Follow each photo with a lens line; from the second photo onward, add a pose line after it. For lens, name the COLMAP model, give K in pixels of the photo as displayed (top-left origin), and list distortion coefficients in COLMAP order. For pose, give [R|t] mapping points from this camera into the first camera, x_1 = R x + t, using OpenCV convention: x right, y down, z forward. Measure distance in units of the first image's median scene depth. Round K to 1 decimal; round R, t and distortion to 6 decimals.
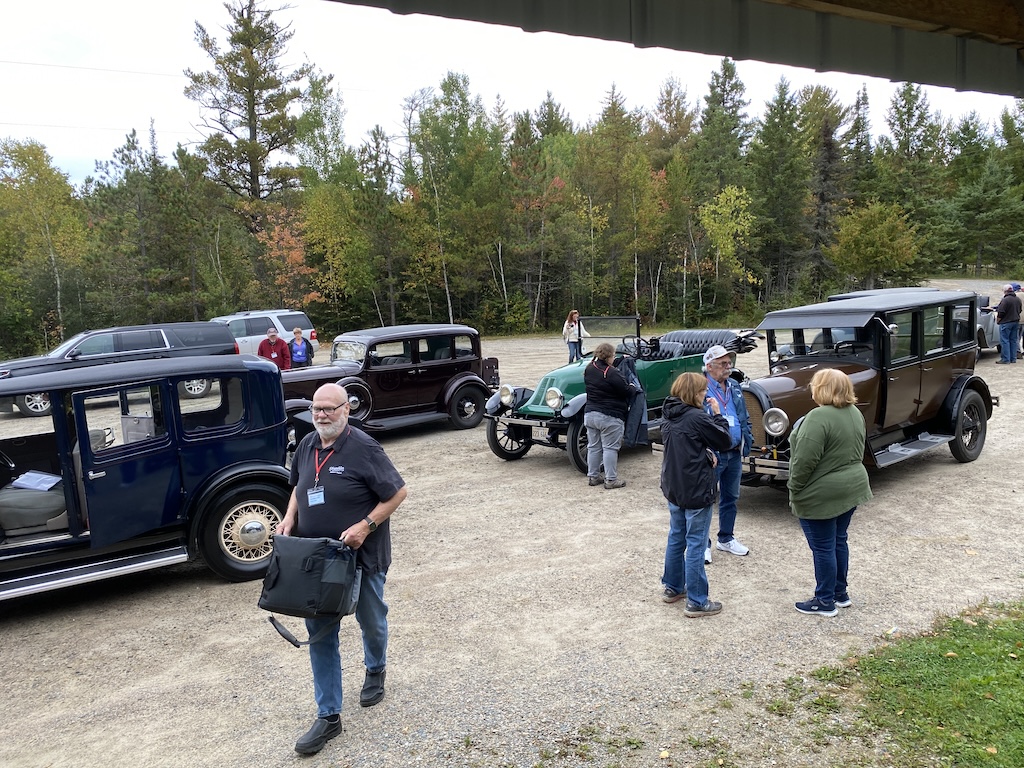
lens RADIAL K [[770.5, 0, 512.3], [0, 770.5, 388.8], [0, 0, 1]] dist [0.011652, -0.004059]
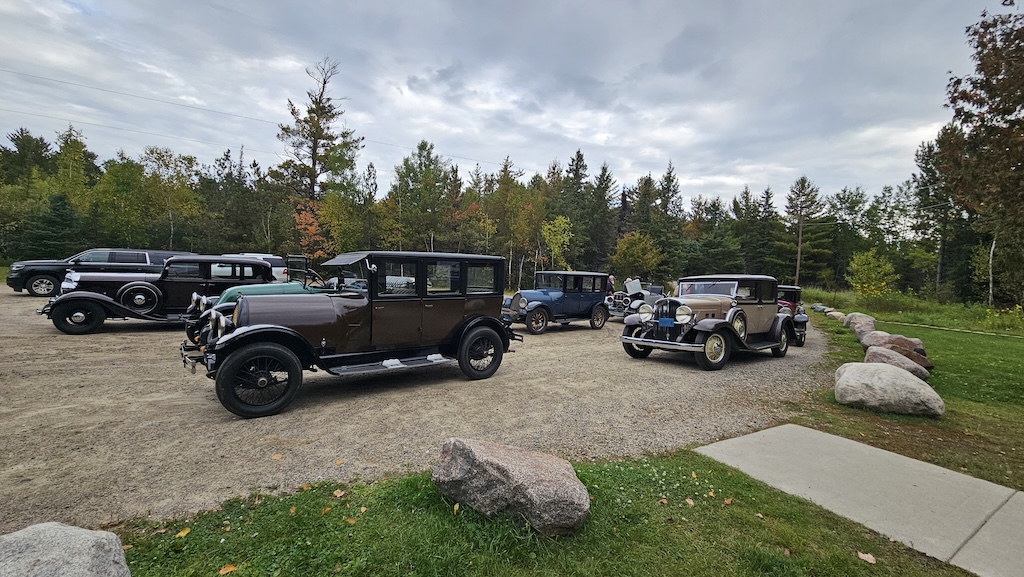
lens RADIAL K [[416.2, 0, 506.8], [0, 416.2, 287.4], [0, 0, 1]] dist [0.000256, -0.000276]
pose [[0.994463, 0.103736, 0.016776, 0.134103], [-0.101760, 0.990492, -0.092575, -0.000363], [-0.026220, 0.090355, 0.995564, 0.059471]]
